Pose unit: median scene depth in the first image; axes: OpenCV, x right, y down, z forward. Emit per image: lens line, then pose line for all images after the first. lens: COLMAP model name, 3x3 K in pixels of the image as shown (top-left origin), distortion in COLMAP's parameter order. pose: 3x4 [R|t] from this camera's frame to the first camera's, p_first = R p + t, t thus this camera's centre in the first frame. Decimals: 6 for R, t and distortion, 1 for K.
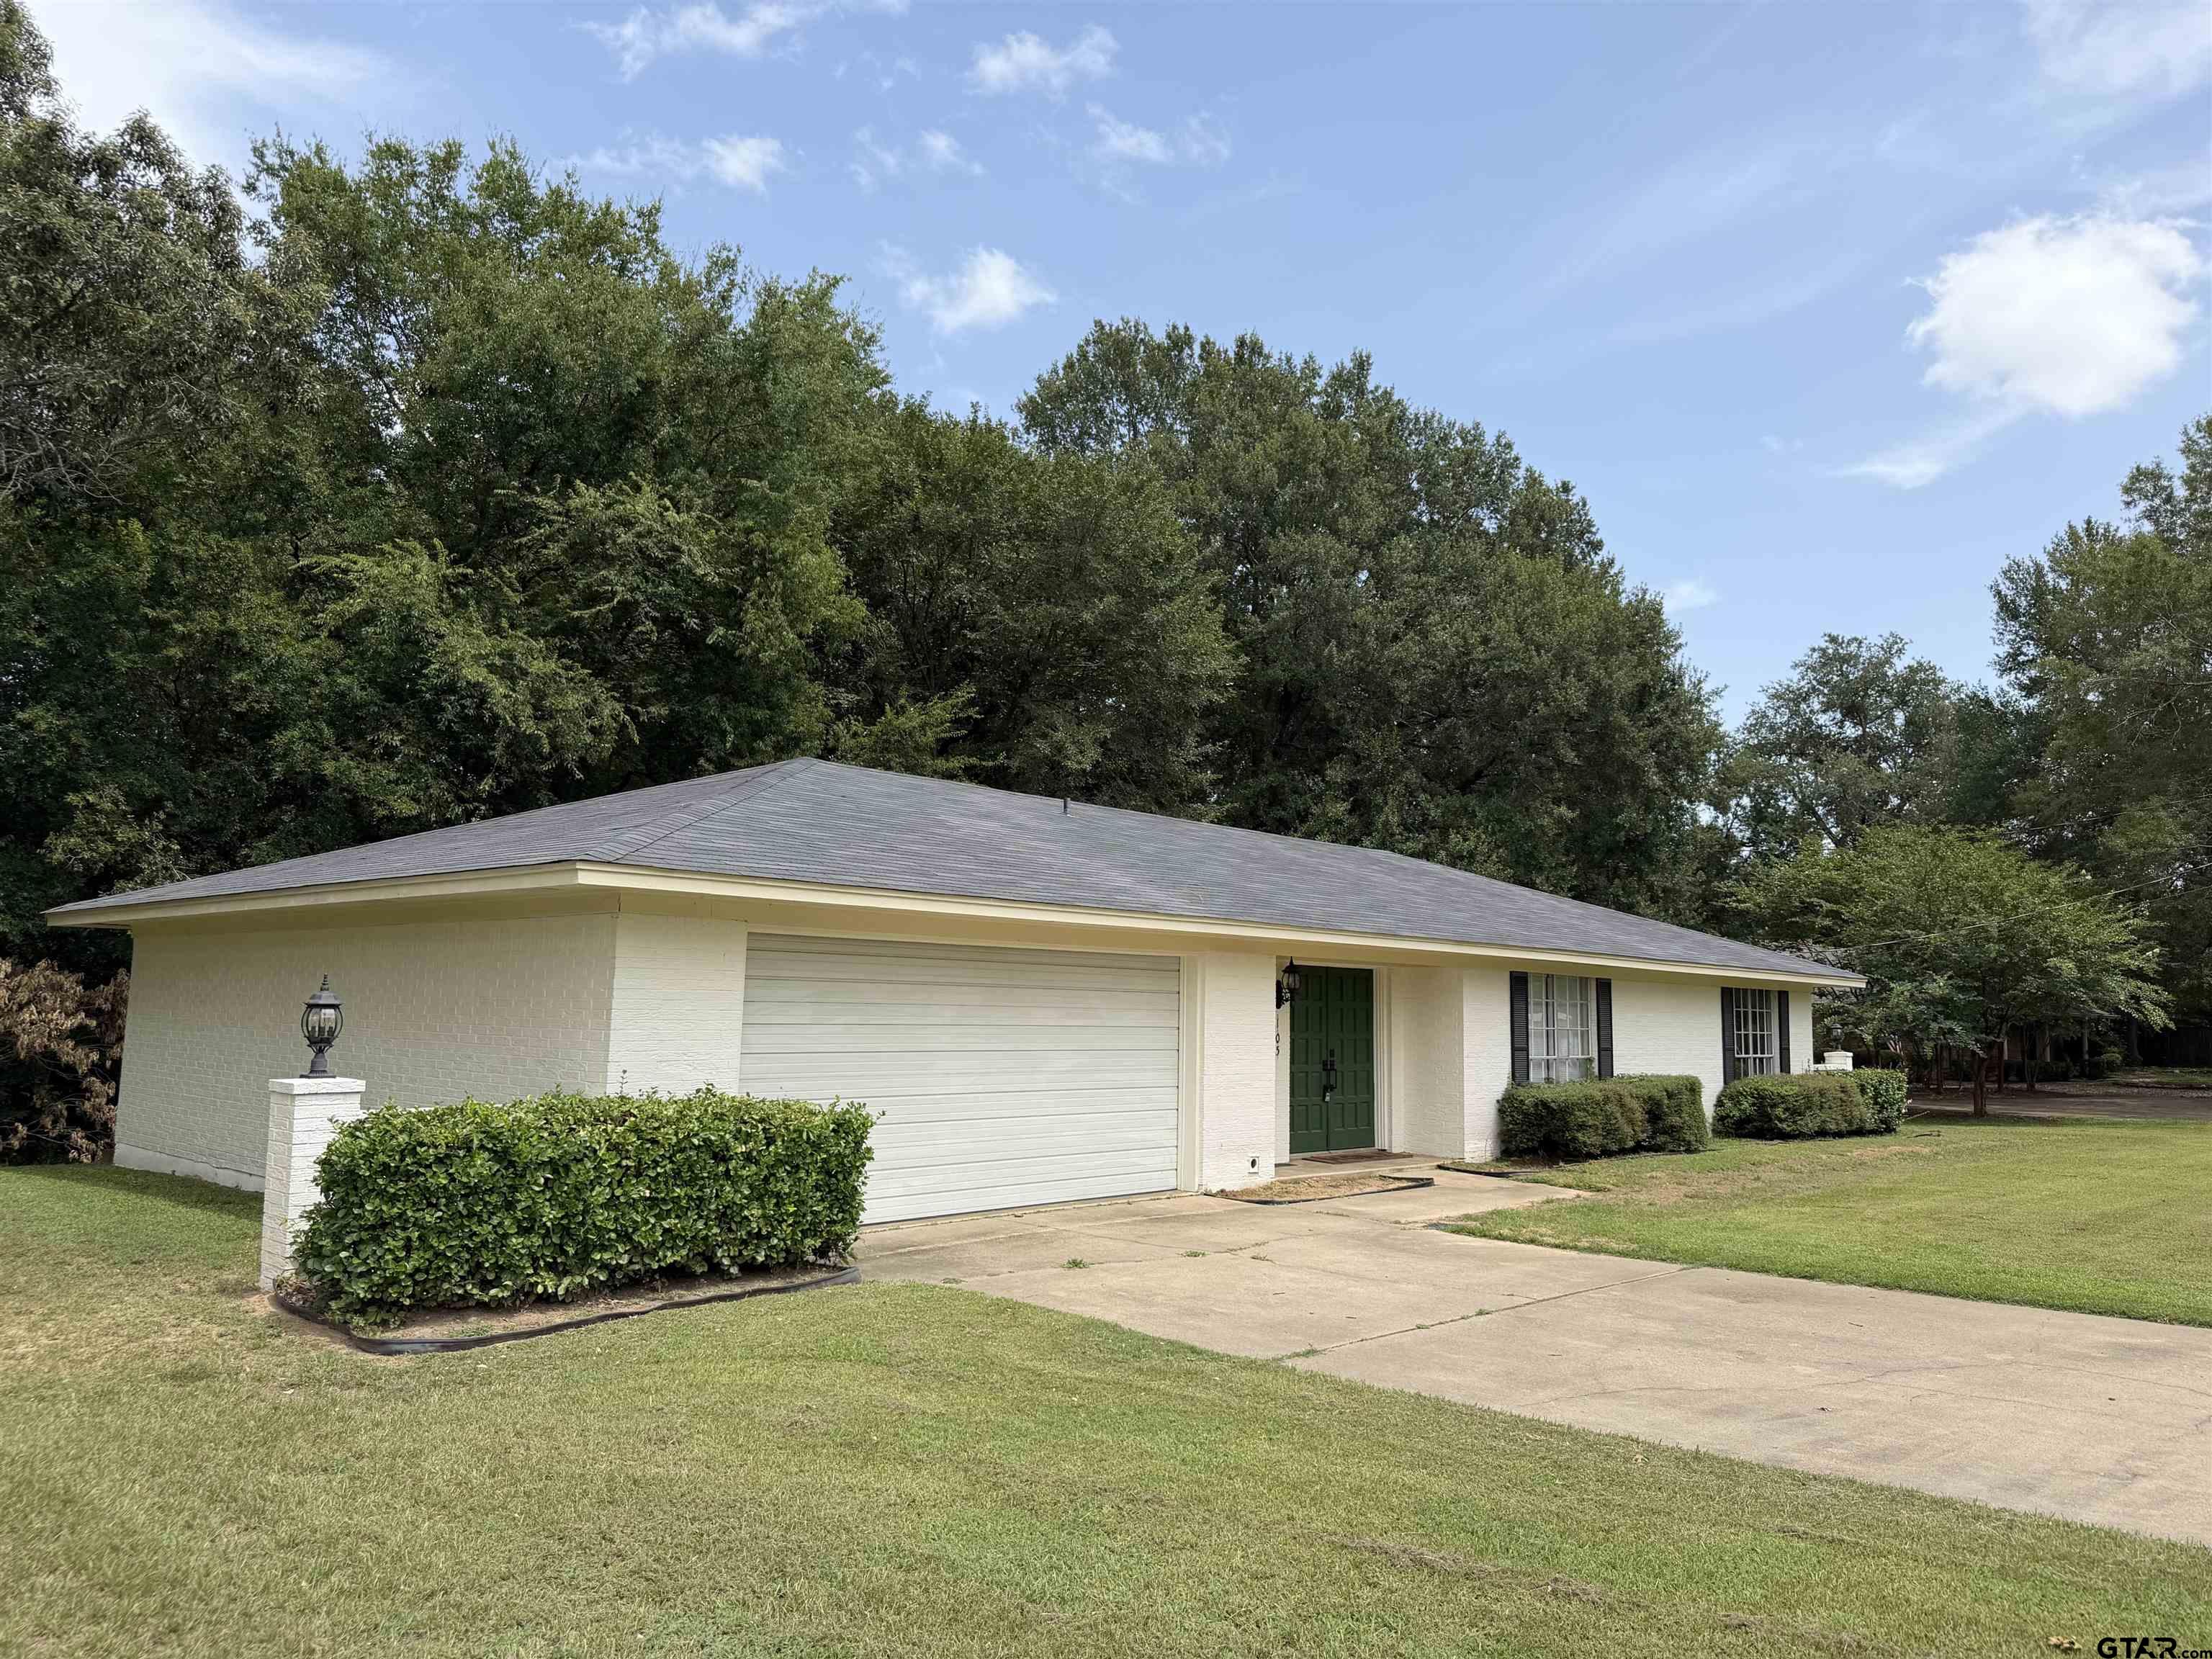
lens RADIAL K [[1619.6, 0, 1106.0], [0, 1619.6, 829.5], [0, 0, 1]] dist [0.051320, -0.003749]
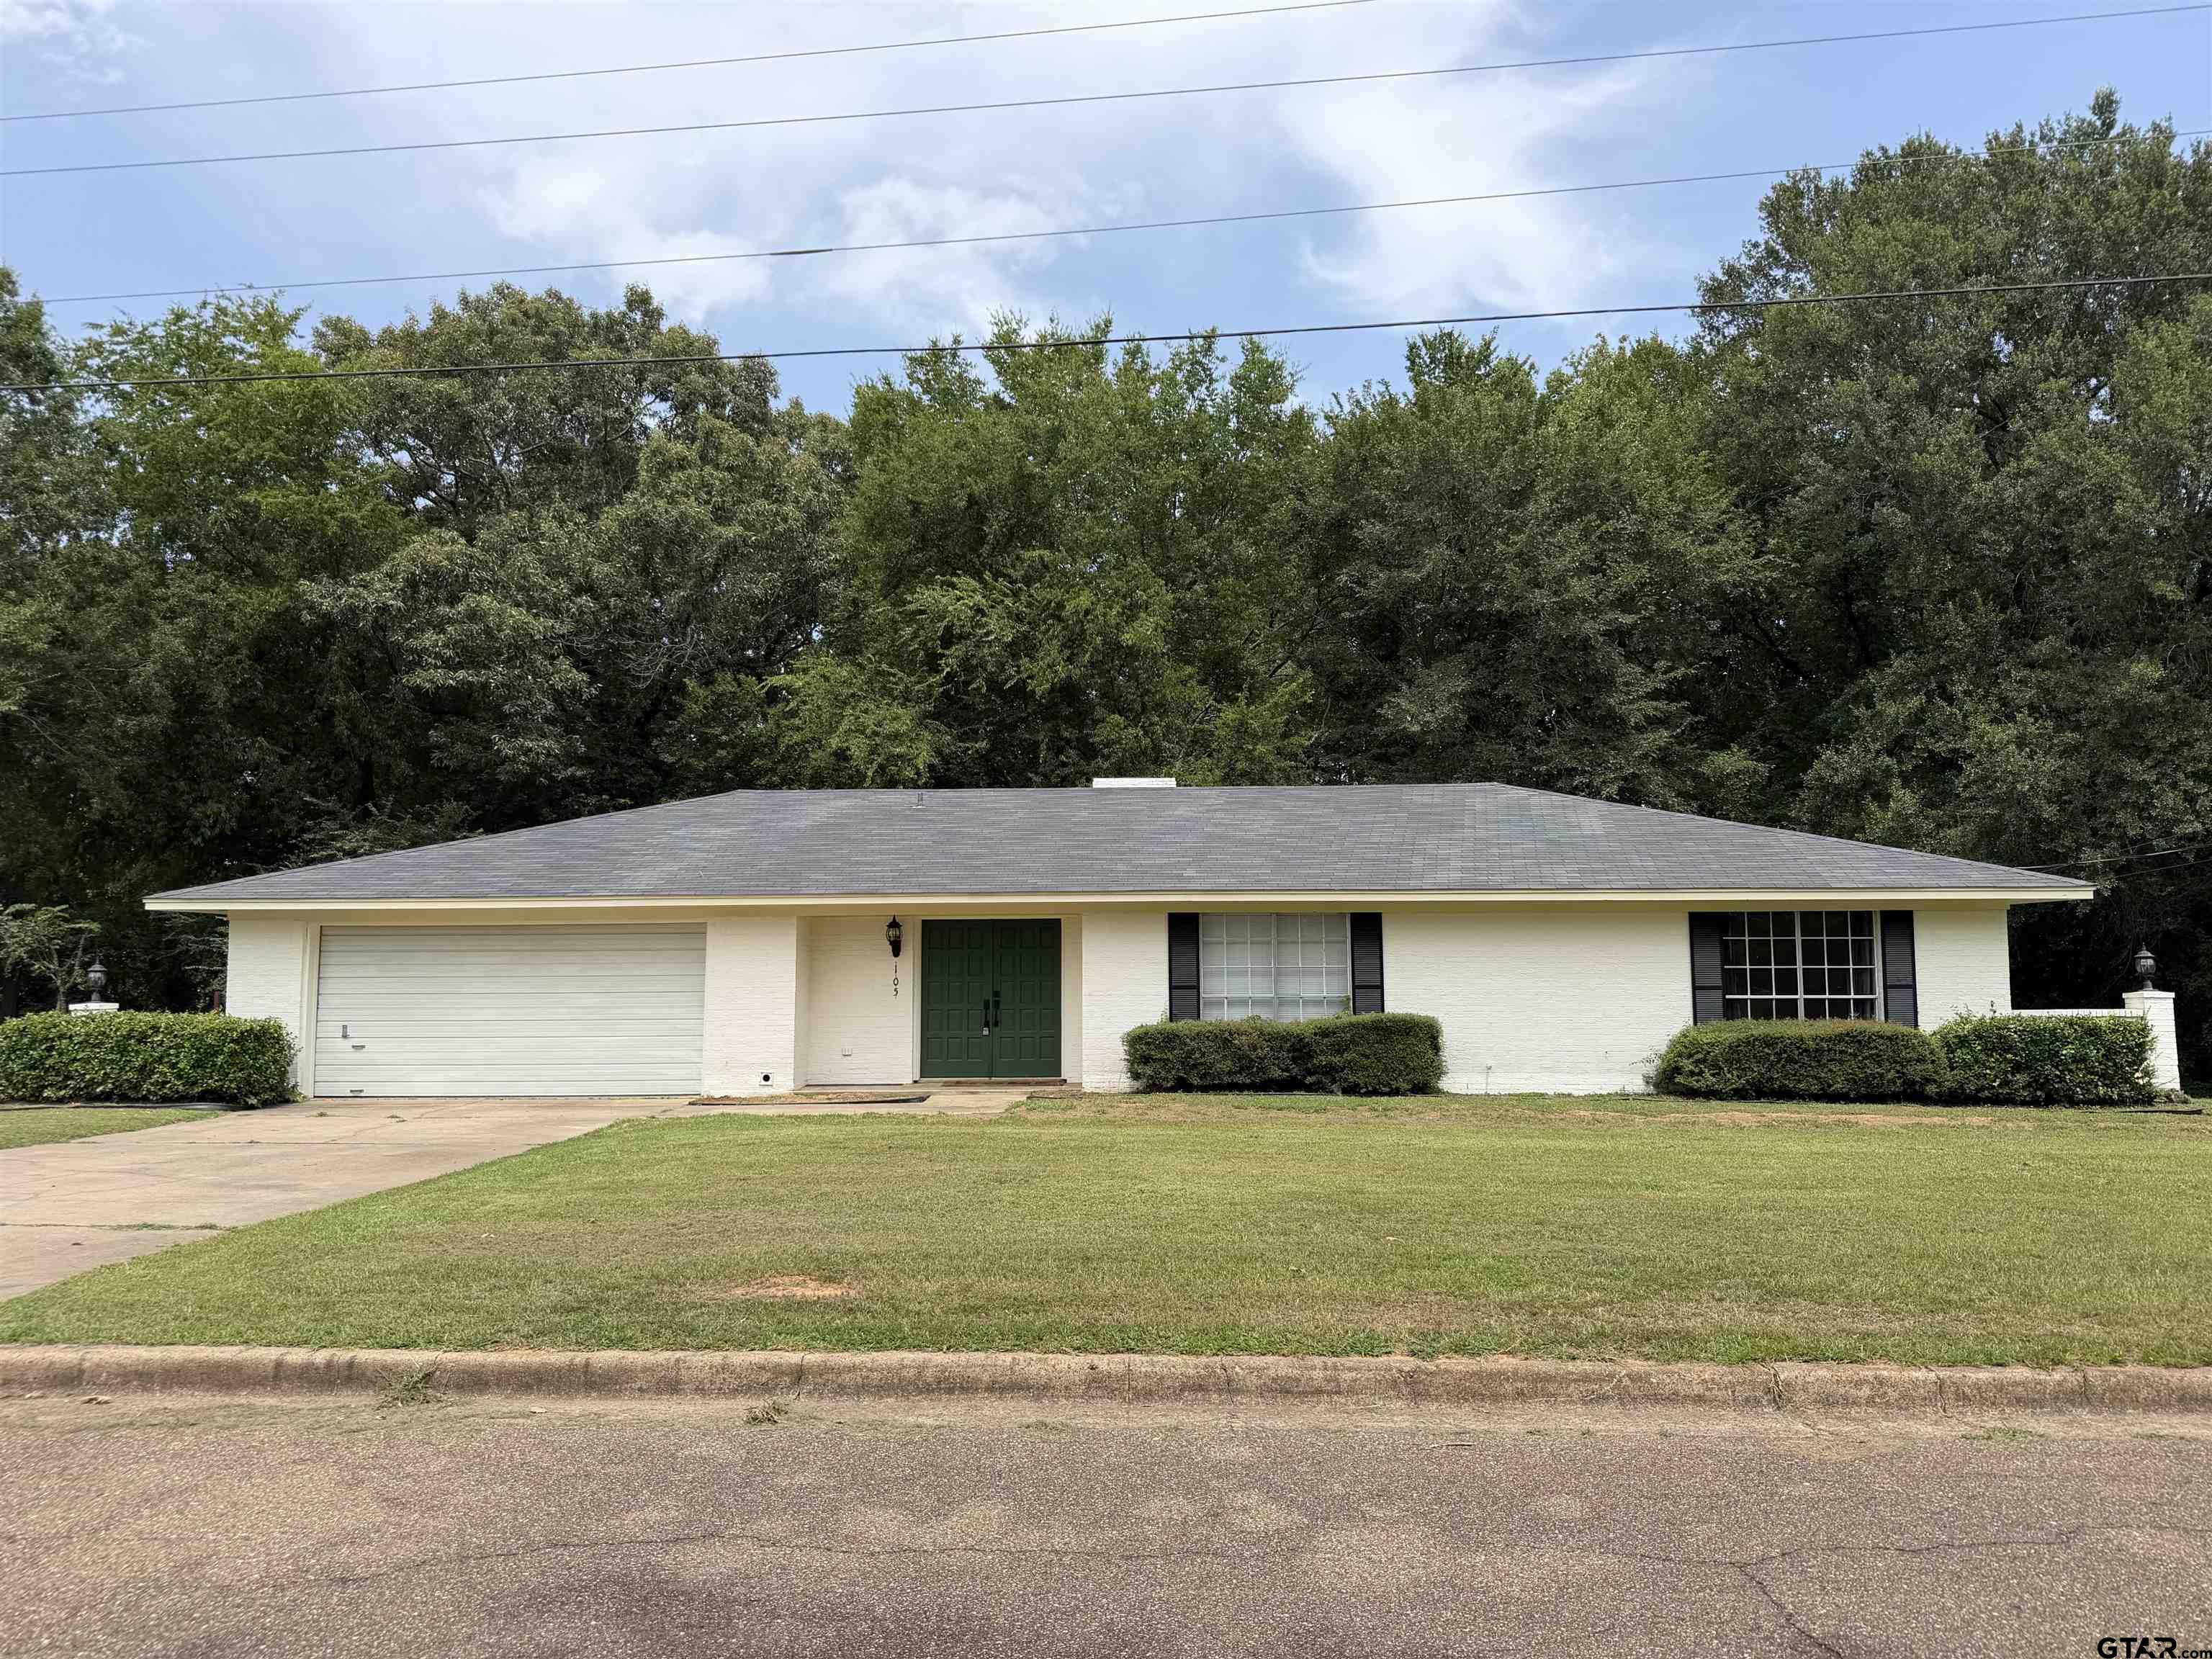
lens RADIAL K [[1619.6, 0, 1106.0], [0, 1619.6, 829.5], [0, 0, 1]] dist [0.051320, -0.003749]
pose [[0.650700, -0.089779, -0.754008, 1.002993], [0.103443, 0.994209, -0.029109, 0.059518], [0.752256, -0.059055, 0.656219, 0.292985]]
